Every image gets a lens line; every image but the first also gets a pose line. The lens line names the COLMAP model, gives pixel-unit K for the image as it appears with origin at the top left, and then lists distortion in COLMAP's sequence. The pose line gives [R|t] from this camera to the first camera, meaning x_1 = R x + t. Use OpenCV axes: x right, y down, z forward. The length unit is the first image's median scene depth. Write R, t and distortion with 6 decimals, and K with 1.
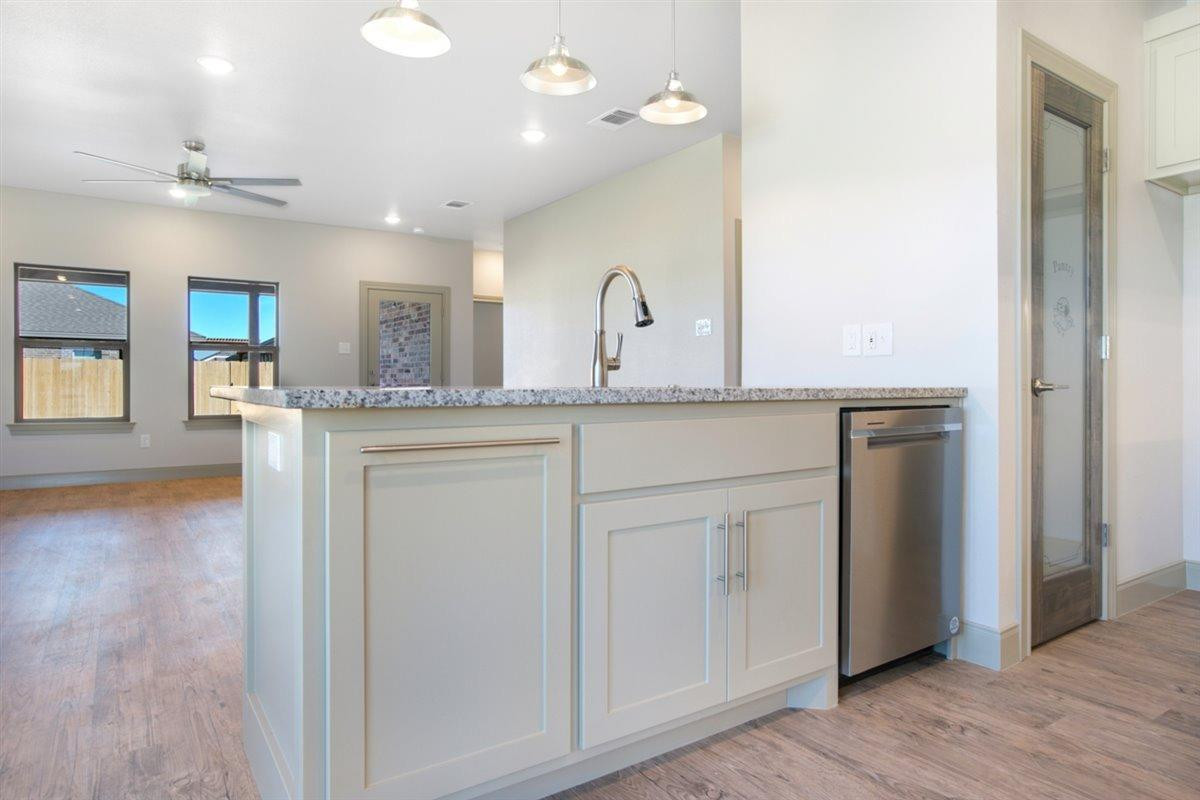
lens RADIAL K [[708.2, 0, 570.4], [0, 708.2, 372.2], [0, 0, 1]] dist [-0.007134, 0.003277]
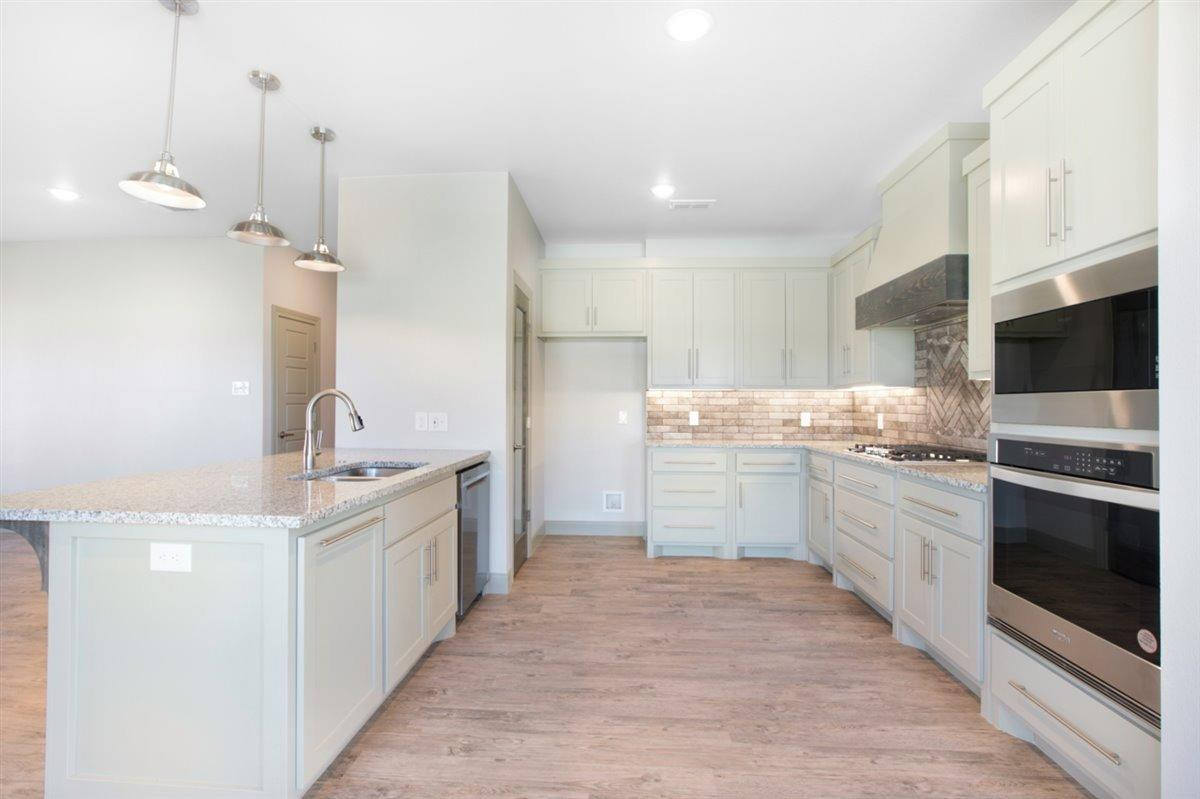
lens RADIAL K [[562.2, 0, 577.4], [0, 562.2, 401.2], [0, 0, 1]] dist [-0.034979, 0.008264]
pose [[0.628951, 0.004558, 0.777431, -0.550958], [-0.008507, 0.999963, 0.001019, -0.135747], [-0.777398, -0.007254, 0.628967, -0.156481]]
